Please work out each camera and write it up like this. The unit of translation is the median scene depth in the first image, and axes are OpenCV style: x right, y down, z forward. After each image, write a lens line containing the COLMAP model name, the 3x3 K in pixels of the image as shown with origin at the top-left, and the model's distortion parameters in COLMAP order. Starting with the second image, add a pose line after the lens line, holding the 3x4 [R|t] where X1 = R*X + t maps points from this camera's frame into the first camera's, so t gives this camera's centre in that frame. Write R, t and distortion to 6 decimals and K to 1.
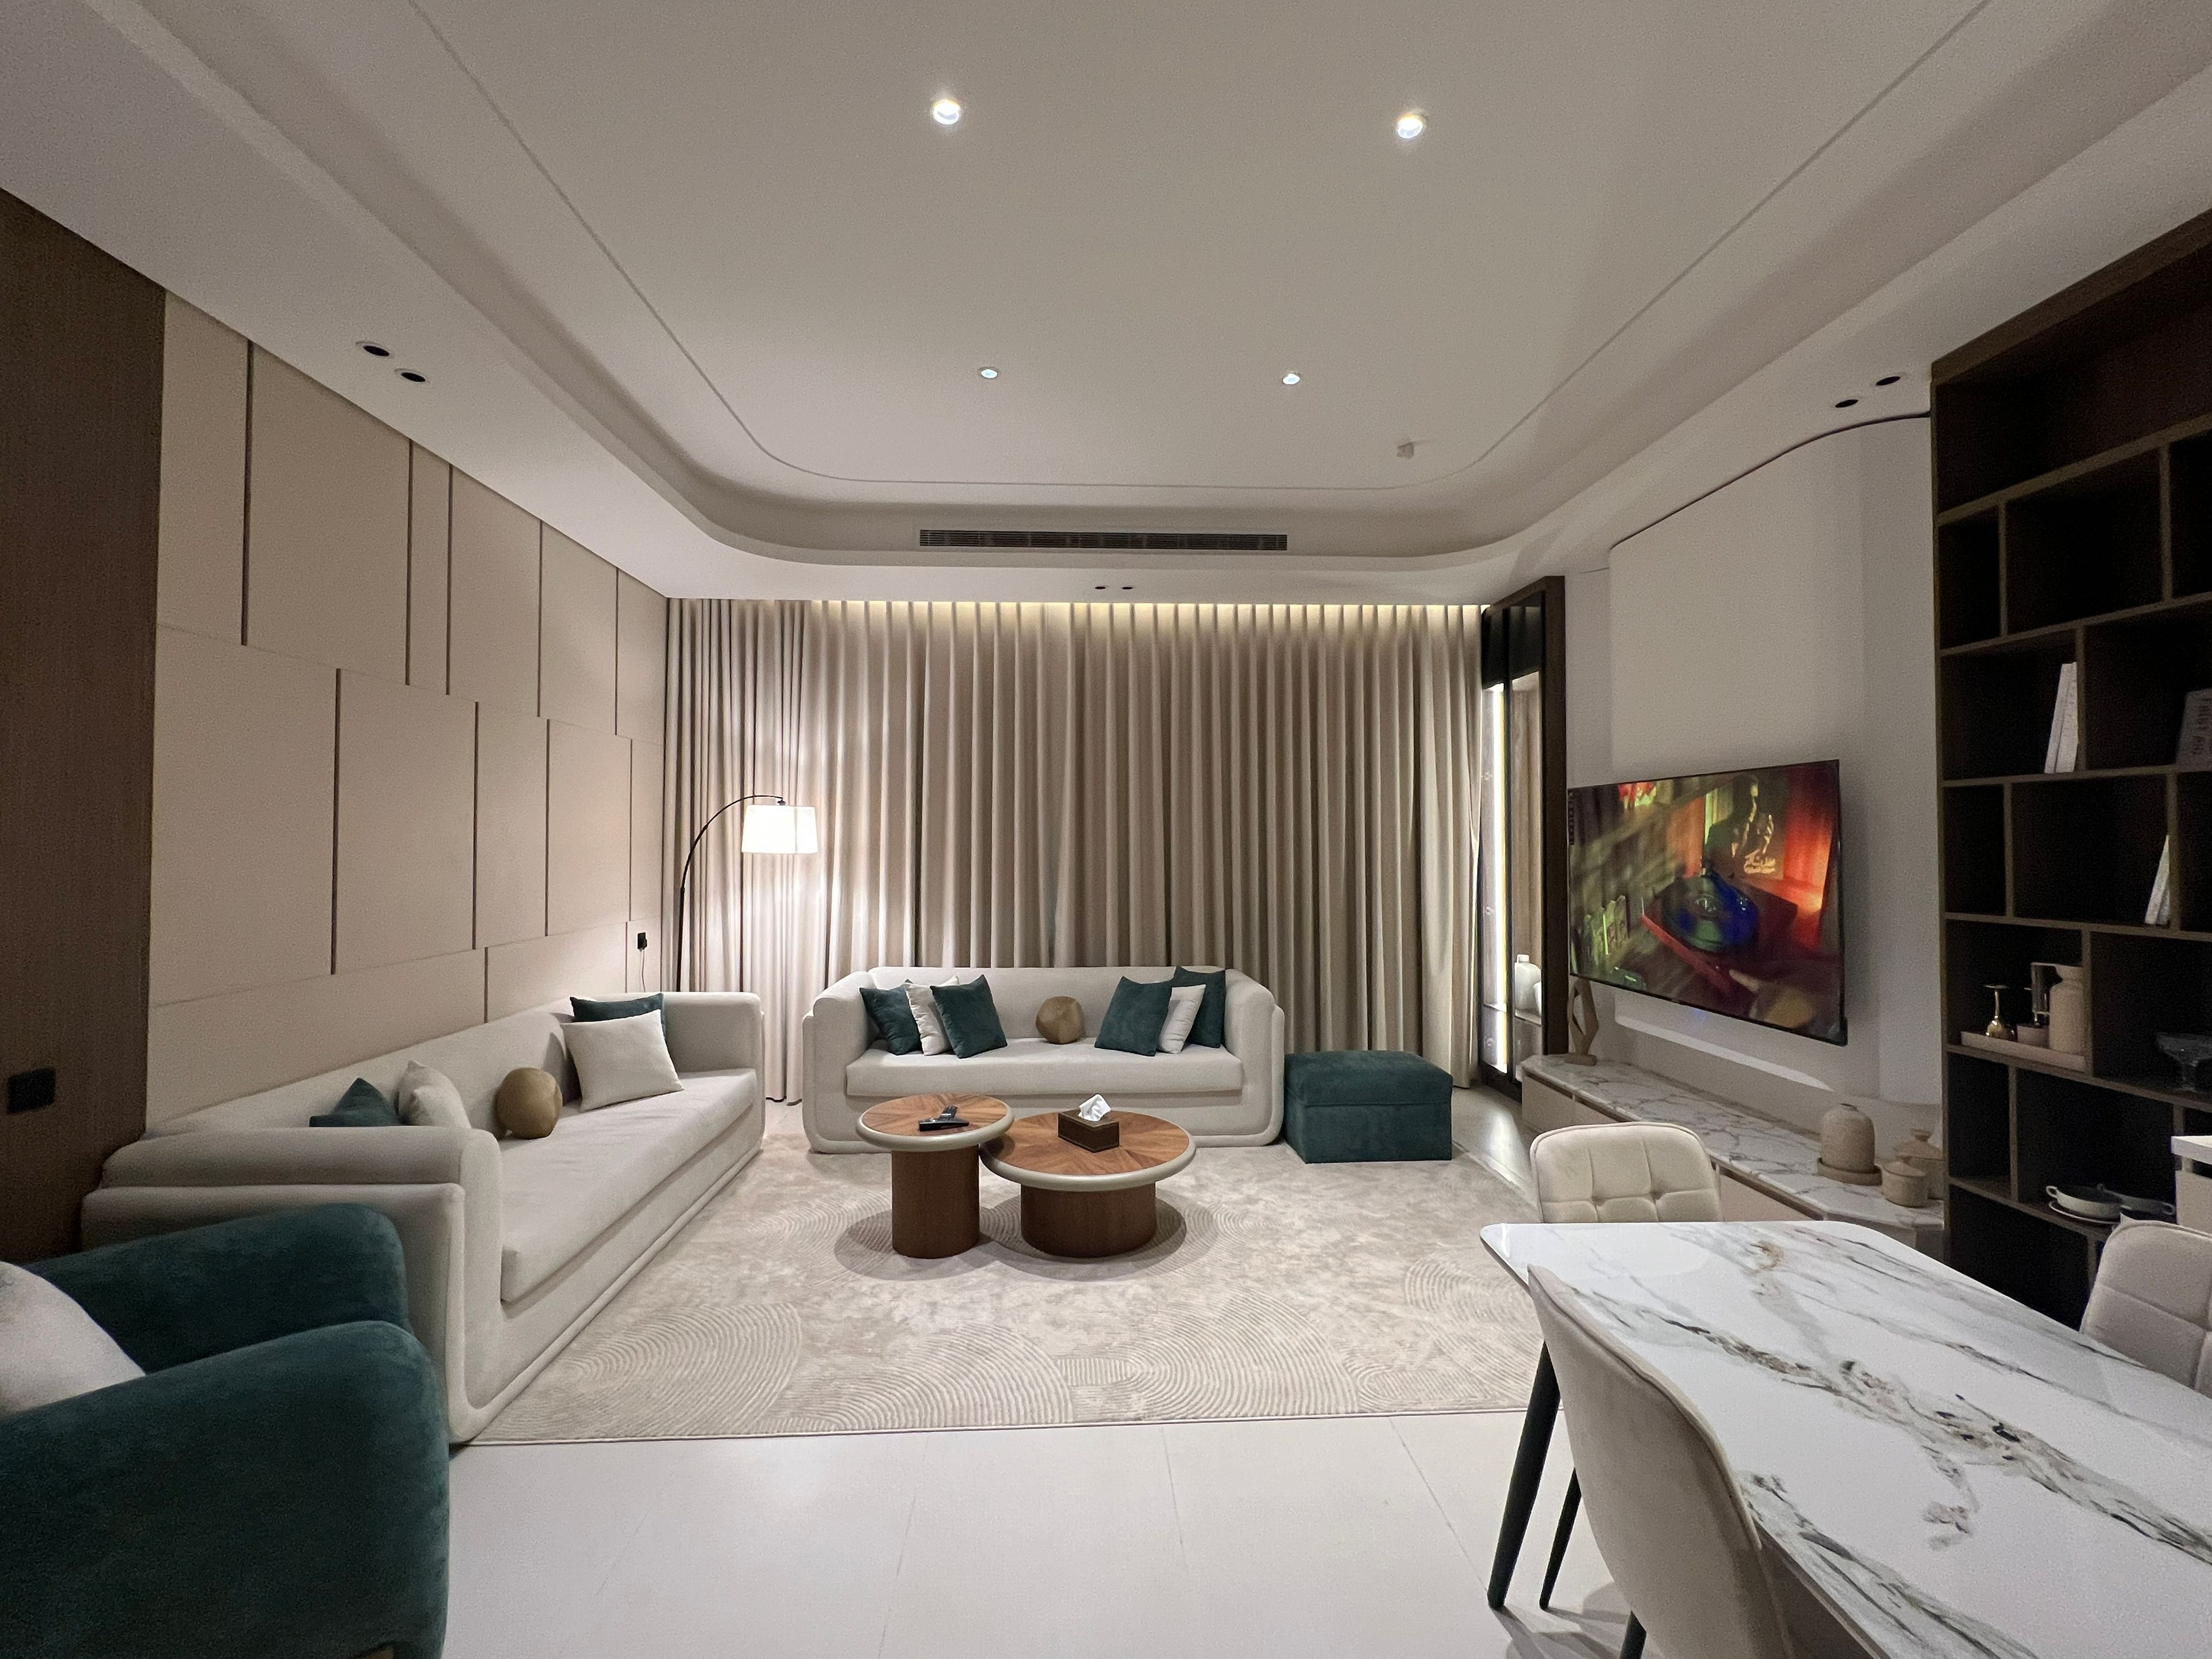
lens RADIAL K [[925.3, 0, 1101.3], [0, 925.3, 826.9], [0, 0, 1]] dist [-0.000640, -0.000417]
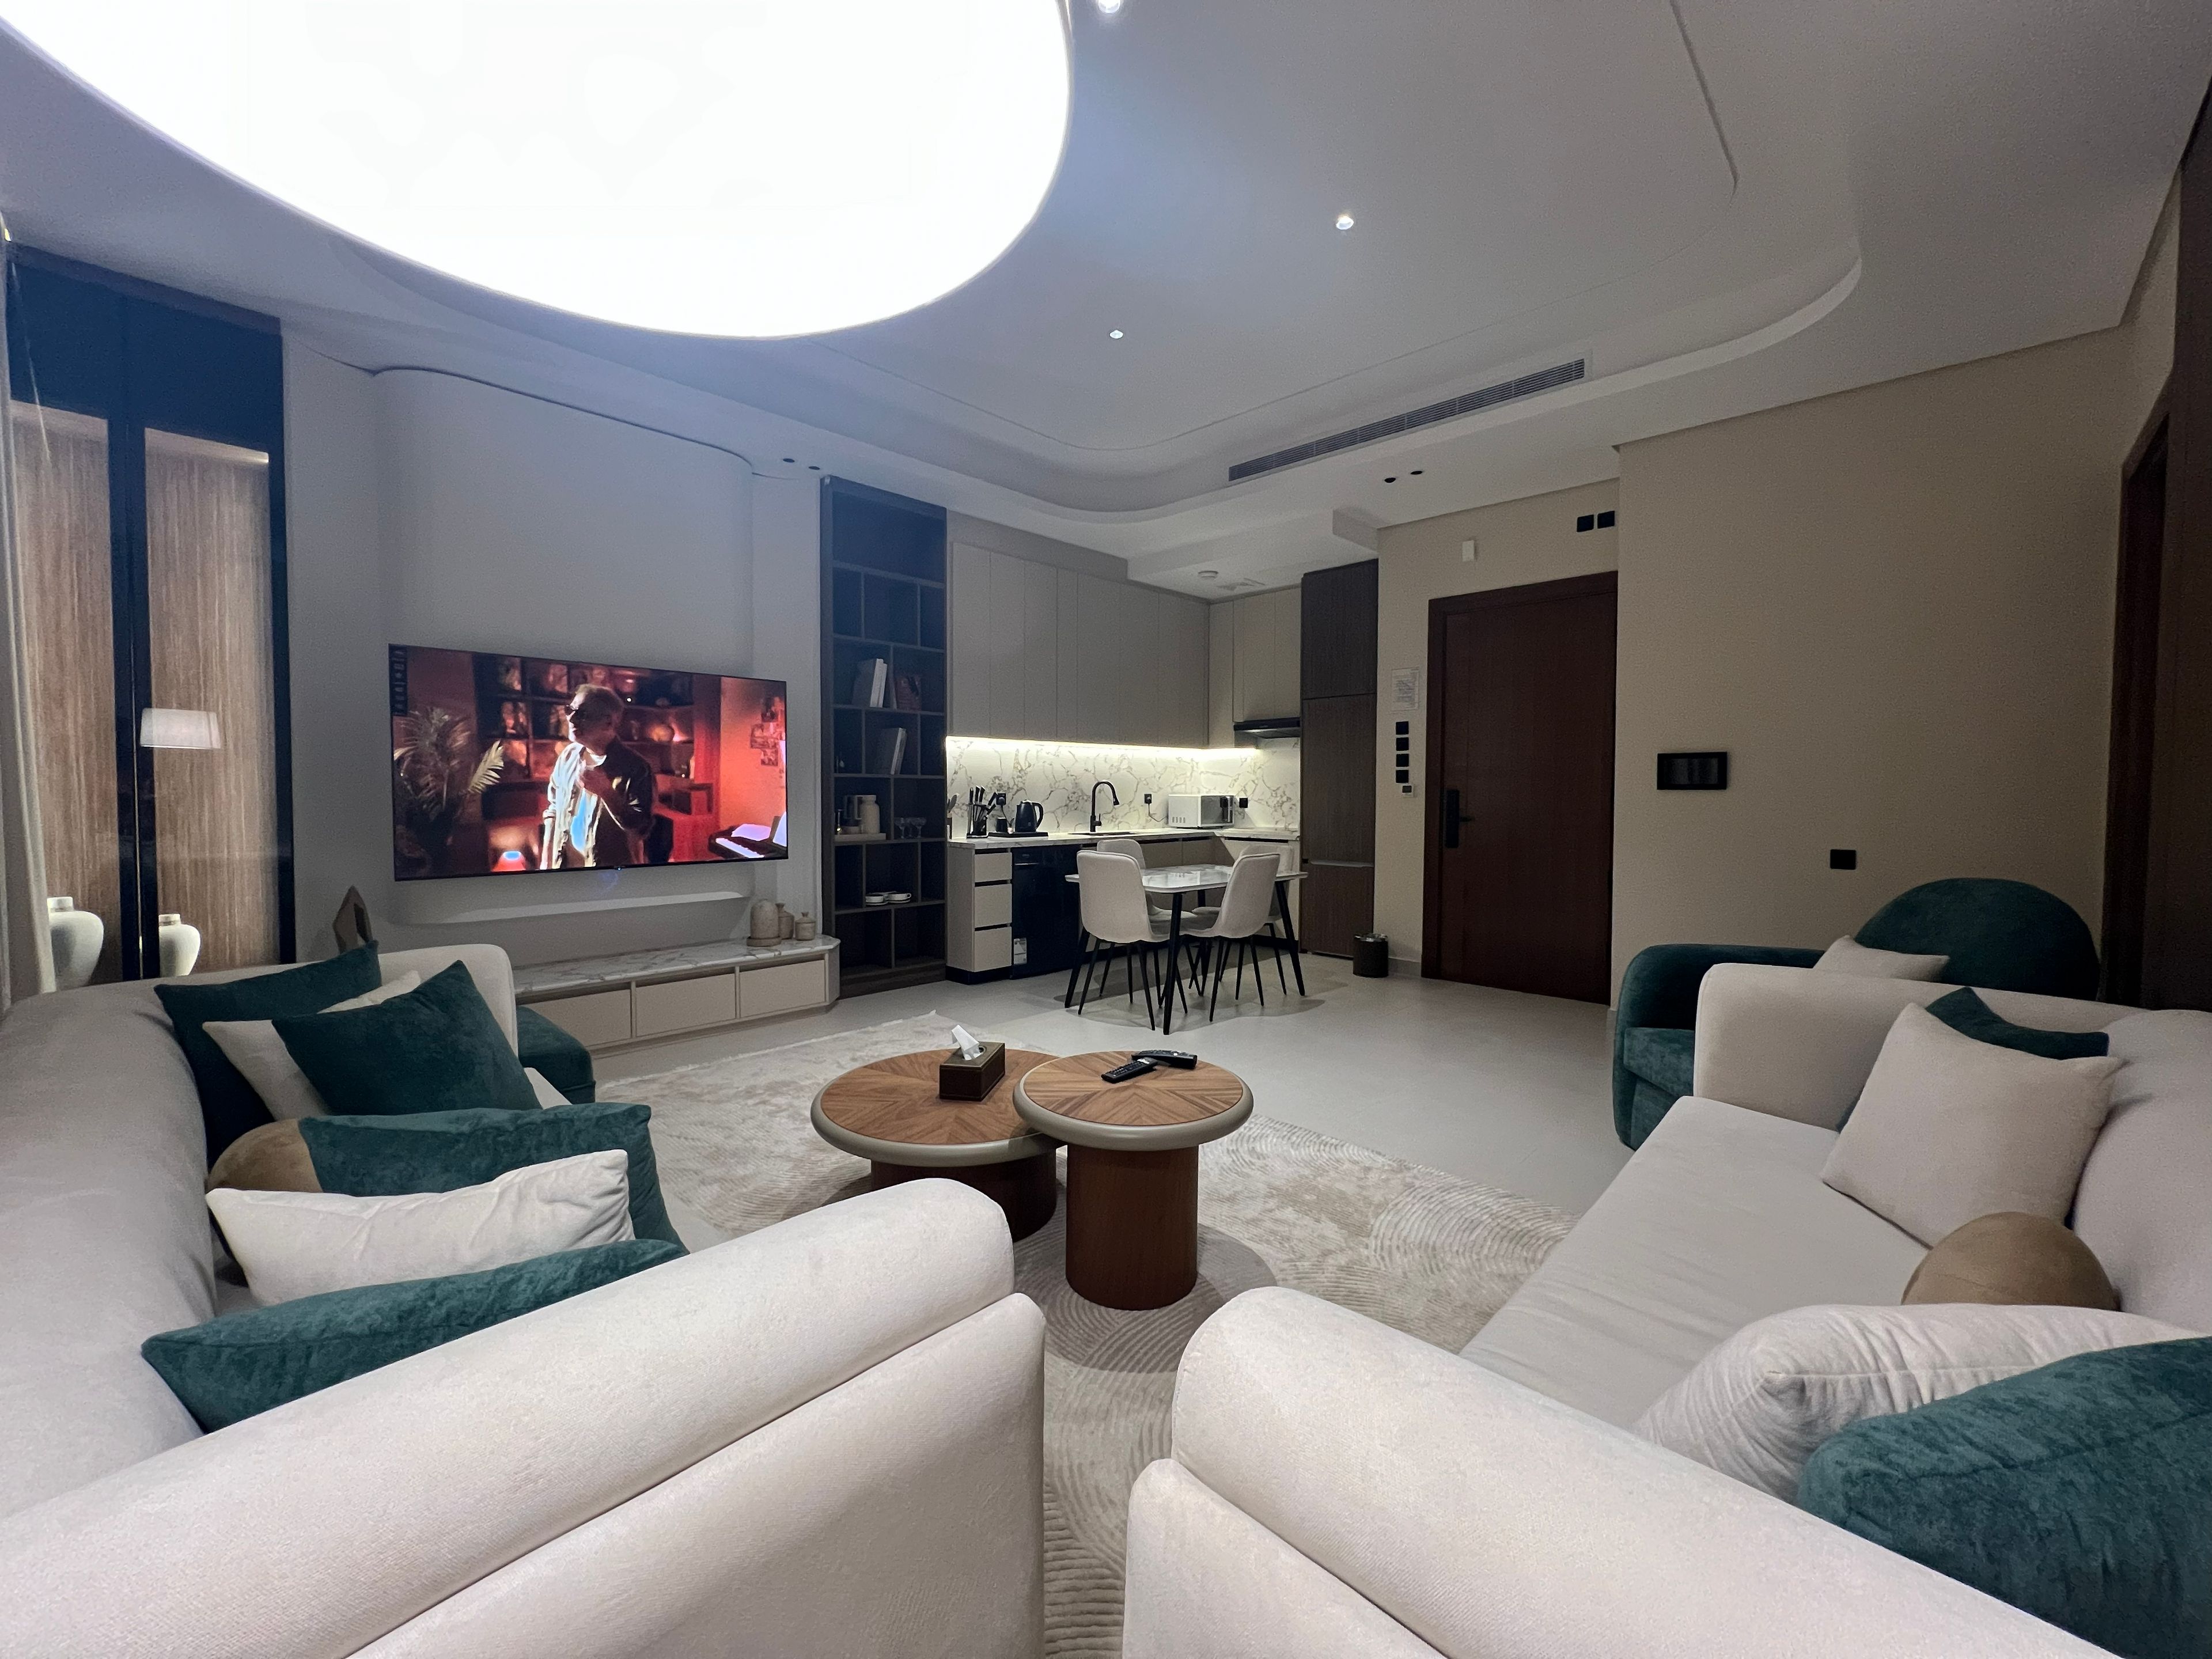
lens RADIAL K [[880.2, 0, 1106.0], [0, 880.2, 829.5], [0, 0, 1]] dist [-0.002470, -0.000579]
pose [[-0.692576, -0.033581, 0.720562, -0.466578], [-0.015538, 0.999379, 0.031640, 0.084647], [-0.721177, 0.010717, -0.692668, 1.105015]]
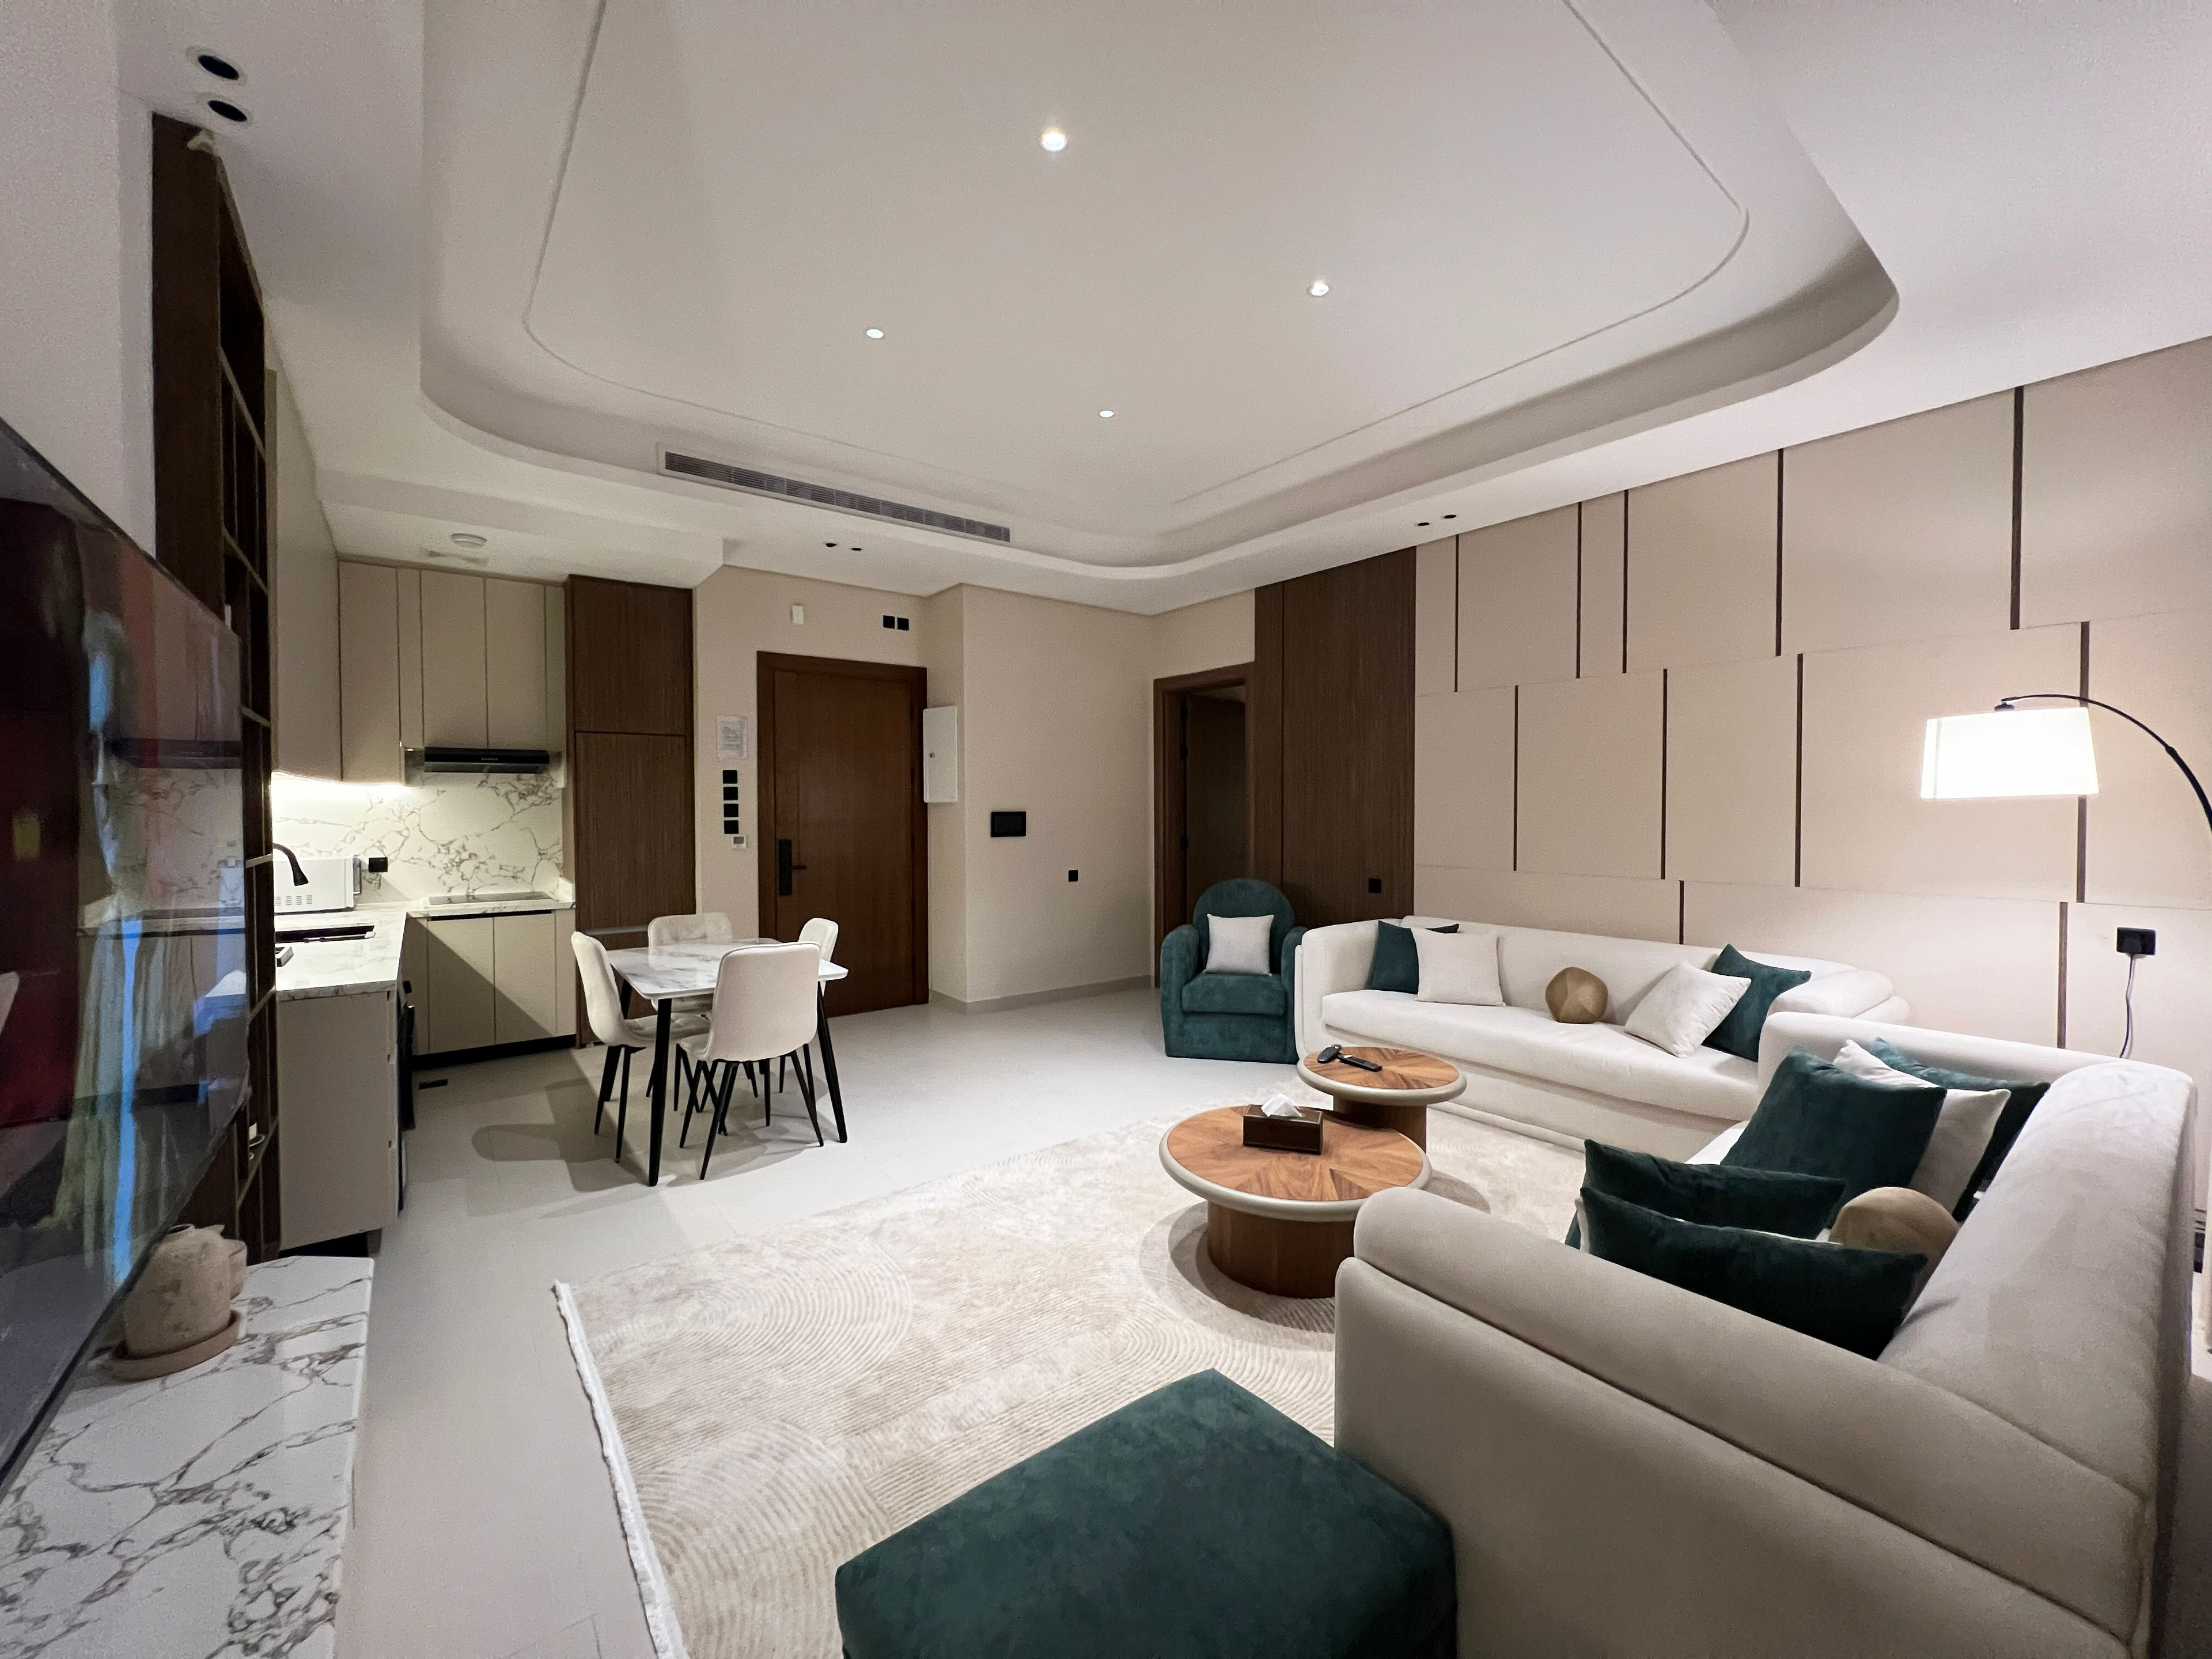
lens RADIAL K [[880.2, 0, 1106.0], [0, 880.2, 829.5], [0, 0, 1]] dist [-0.002470, -0.000579]
pose [[-0.812474, 0.017367, -0.582739, 0.444402], [0.013167, 0.999848, 0.011440, 0.037795], [0.582849, 0.001622, -0.812579, 1.209853]]
